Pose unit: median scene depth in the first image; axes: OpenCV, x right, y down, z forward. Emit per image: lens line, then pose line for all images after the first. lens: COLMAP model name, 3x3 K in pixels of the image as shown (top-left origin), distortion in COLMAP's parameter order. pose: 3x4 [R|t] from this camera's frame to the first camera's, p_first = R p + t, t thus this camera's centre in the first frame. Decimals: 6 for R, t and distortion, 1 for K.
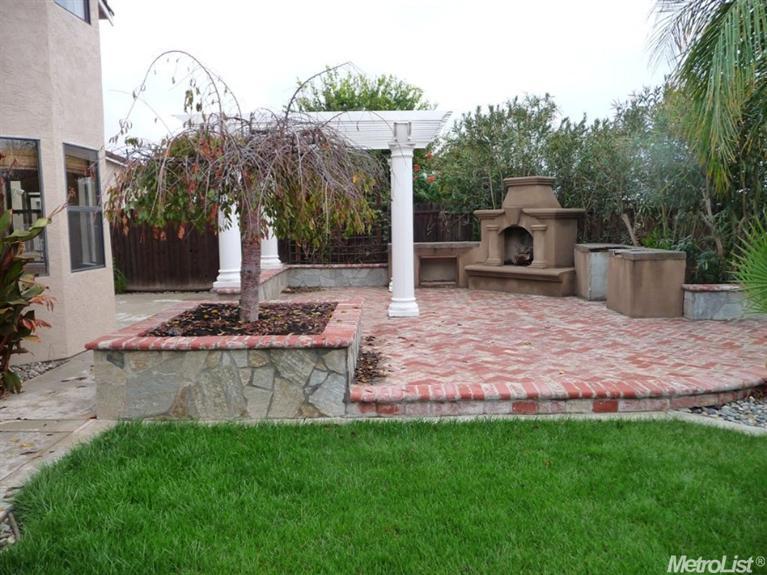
lens RADIAL K [[632.5, 0, 381.4], [0, 632.5, 291.1], [0, 0, 1]] dist [-0.048803, 0.053833]
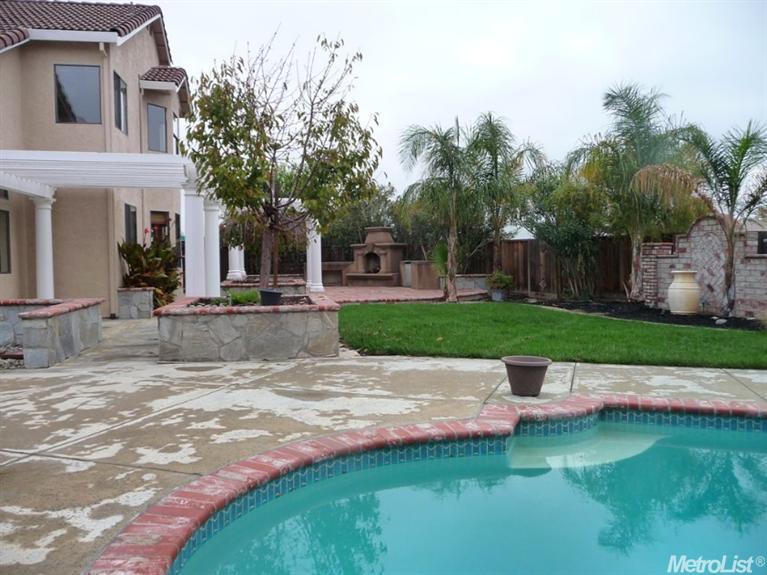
lens RADIAL K [[632.5, 0, 381.4], [0, 632.5, 291.1], [0, 0, 1]] dist [-0.048803, 0.053833]
pose [[0.983817, -0.008179, 0.178990, -0.106444], [0.020343, 0.997597, -0.066230, 0.145166], [-0.178018, 0.068799, 0.981619, -0.908029]]
